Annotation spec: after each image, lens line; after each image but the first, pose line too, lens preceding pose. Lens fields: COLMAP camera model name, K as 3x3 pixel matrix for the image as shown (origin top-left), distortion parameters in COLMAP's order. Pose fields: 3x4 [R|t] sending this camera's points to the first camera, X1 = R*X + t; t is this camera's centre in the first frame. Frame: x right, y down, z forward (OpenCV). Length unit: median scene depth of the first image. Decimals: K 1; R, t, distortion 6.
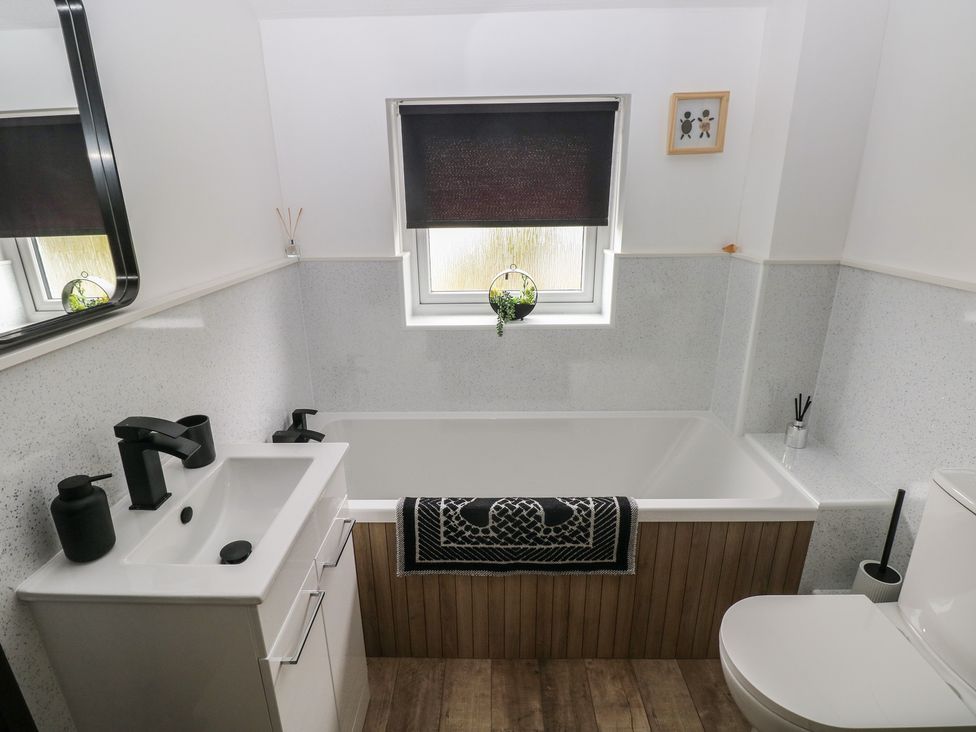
lens RADIAL K [[507.0, 0, 481.3], [0, 507.0, 362.7], [0, 0, 1]] dist [-0.000714, -0.012037]
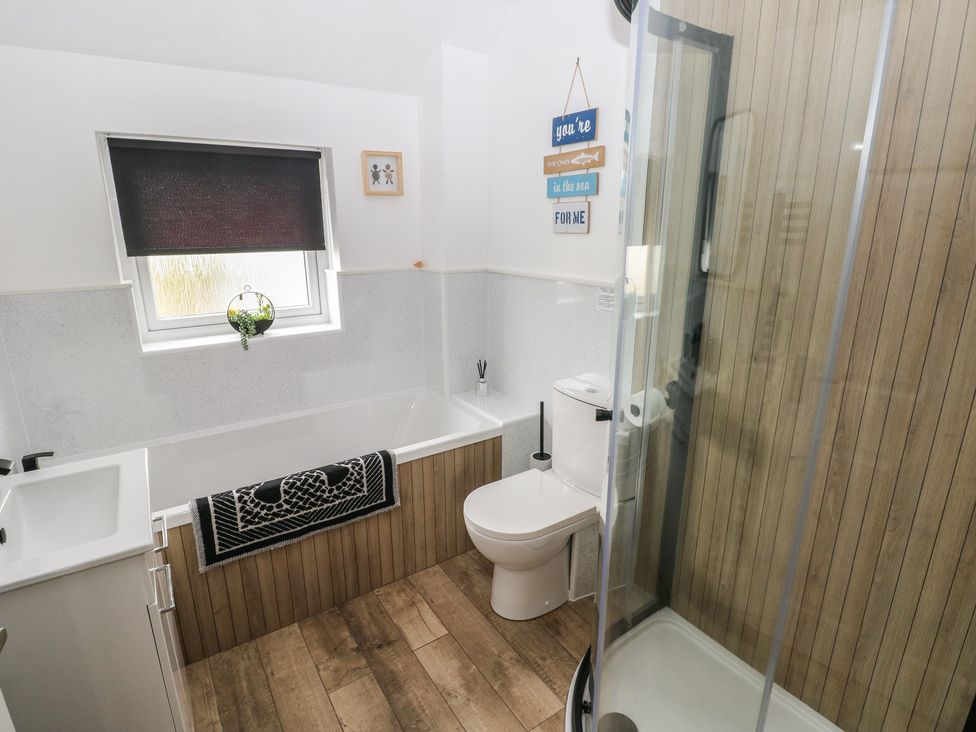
lens RADIAL K [[507.0, 0, 481.3], [0, 507.0, 362.7], [0, 0, 1]] dist [-0.000714, -0.012037]
pose [[0.823256, -0.140351, 0.550046, -0.200644], [0.169520, 0.985524, -0.002252, 0.084771], [-0.541768, 0.095098, 0.835131, -0.262187]]
